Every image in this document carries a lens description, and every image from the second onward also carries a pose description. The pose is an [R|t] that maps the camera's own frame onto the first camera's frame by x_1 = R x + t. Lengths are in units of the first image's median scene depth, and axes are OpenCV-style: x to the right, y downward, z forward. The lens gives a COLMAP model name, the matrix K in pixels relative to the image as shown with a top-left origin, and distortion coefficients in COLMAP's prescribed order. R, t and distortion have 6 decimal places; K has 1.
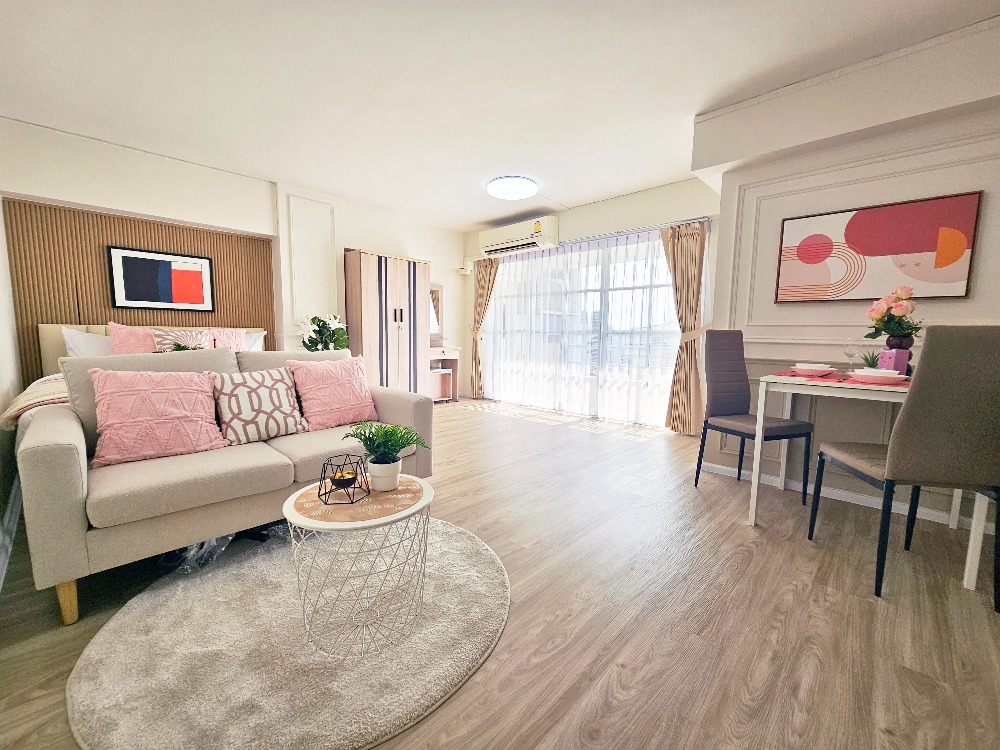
lens RADIAL K [[412.0, 0, 501.8], [0, 412.0, 380.9], [0, 0, 1]] dist [-0.002290, -0.000599]
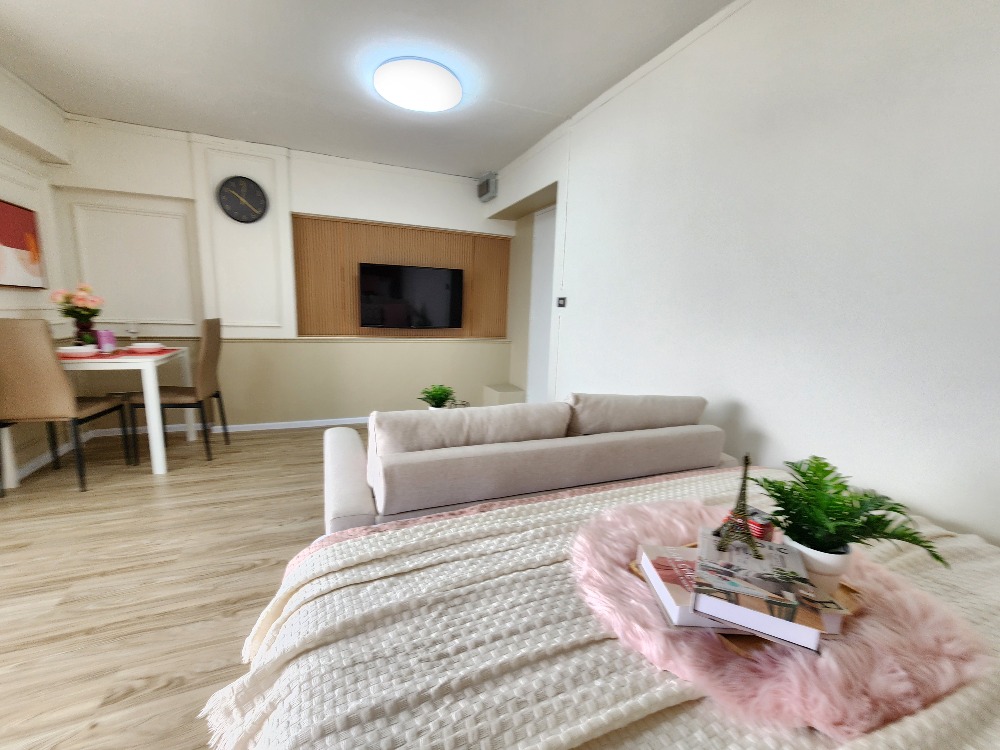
lens RADIAL K [[421.9, 0, 499.9], [0, 421.9, 381.0], [0, 0, 1]] dist [0.000785, 0.000319]
pose [[-0.915787, -0.112746, 0.385516, -0.539891], [-0.004579, 0.962665, 0.270656, -0.187353], [-0.401639, 0.246098, -0.882112, 1.082686]]
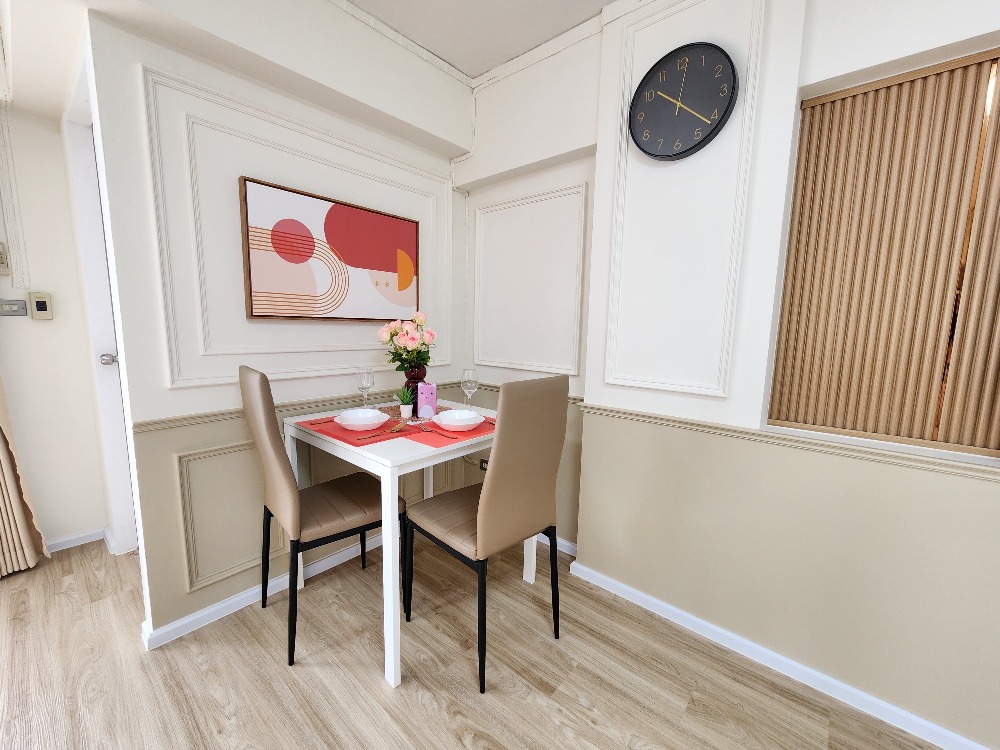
lens RADIAL K [[413.0, 0, 488.0], [0, 413.0, 380.1], [0, 0, 1]] dist [-0.000340, 0.000558]
pose [[-0.028787, -0.153906, 0.987666, 0.029776], [0.091840, 0.983489, 0.155932, -0.128777], [-0.995358, 0.095196, -0.014176, 0.533258]]
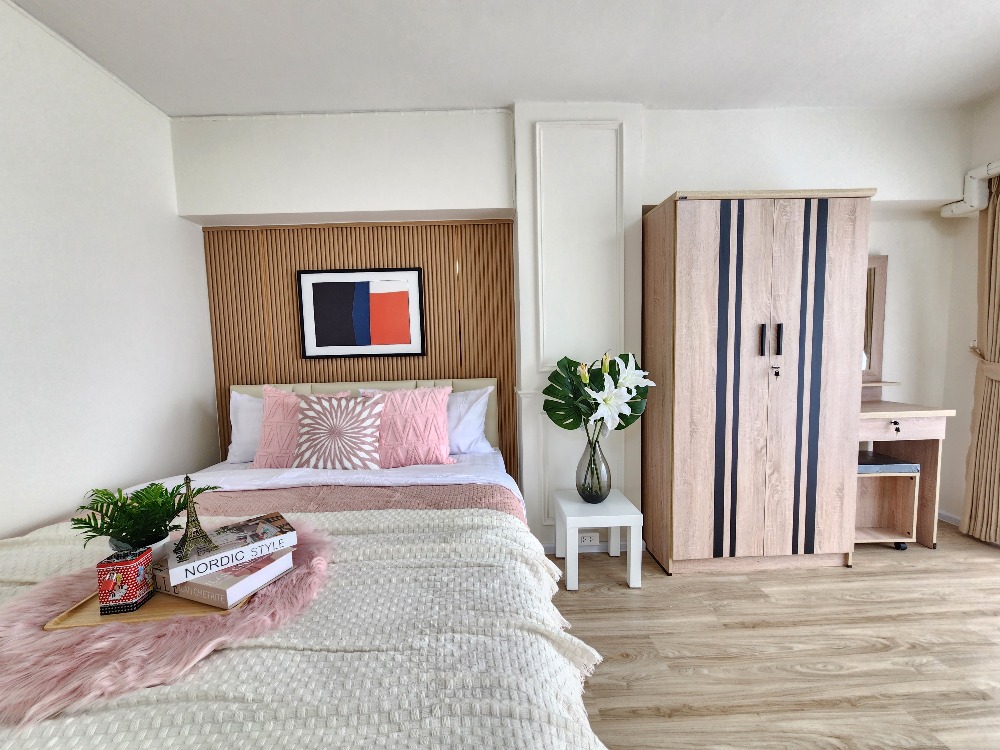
lens RADIAL K [[413.0, 0, 488.0], [0, 413.0, 380.1], [0, 0, 1]] dist [-0.000340, 0.000558]
pose [[0.704755, 0.021372, -0.709129, -0.236353], [-0.039692, 0.999168, -0.009334, -0.156694], [0.708340, 0.034725, 0.705017, 0.776549]]
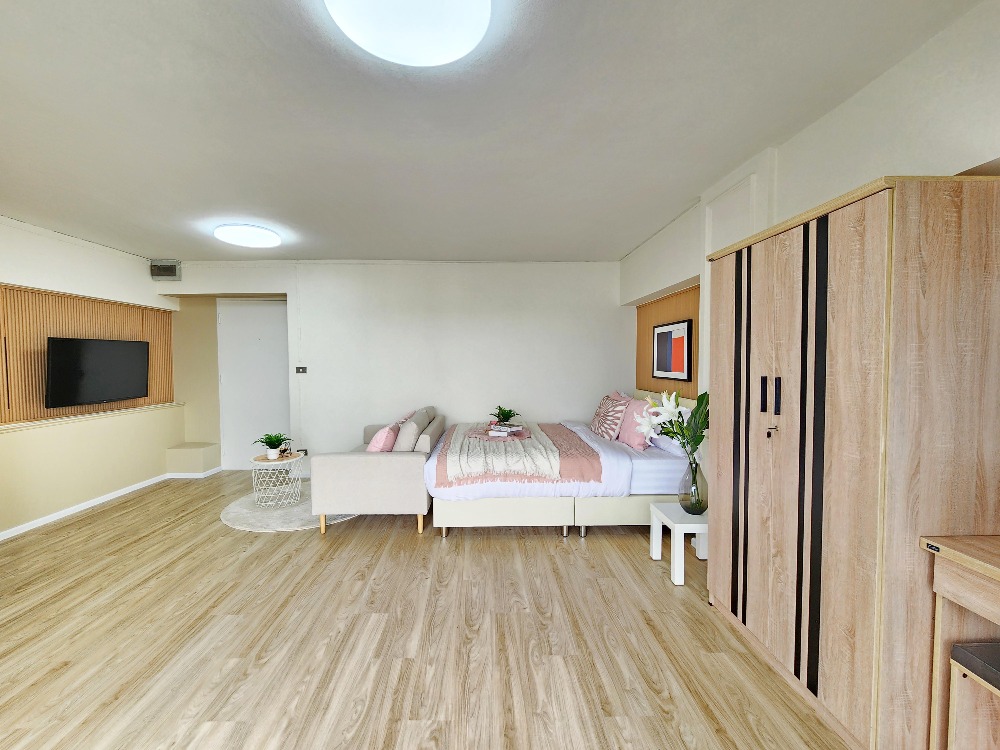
lens RADIAL K [[413.0, 0, 488.0], [0, 413.0, 380.1], [0, 0, 1]] dist [-0.000340, 0.000558]
pose [[-0.715333, 0.023128, -0.698401, 0.249249], [-0.082350, 0.989698, 0.117121, -0.289371], [0.693914, 0.141294, -0.706059, 1.616087]]
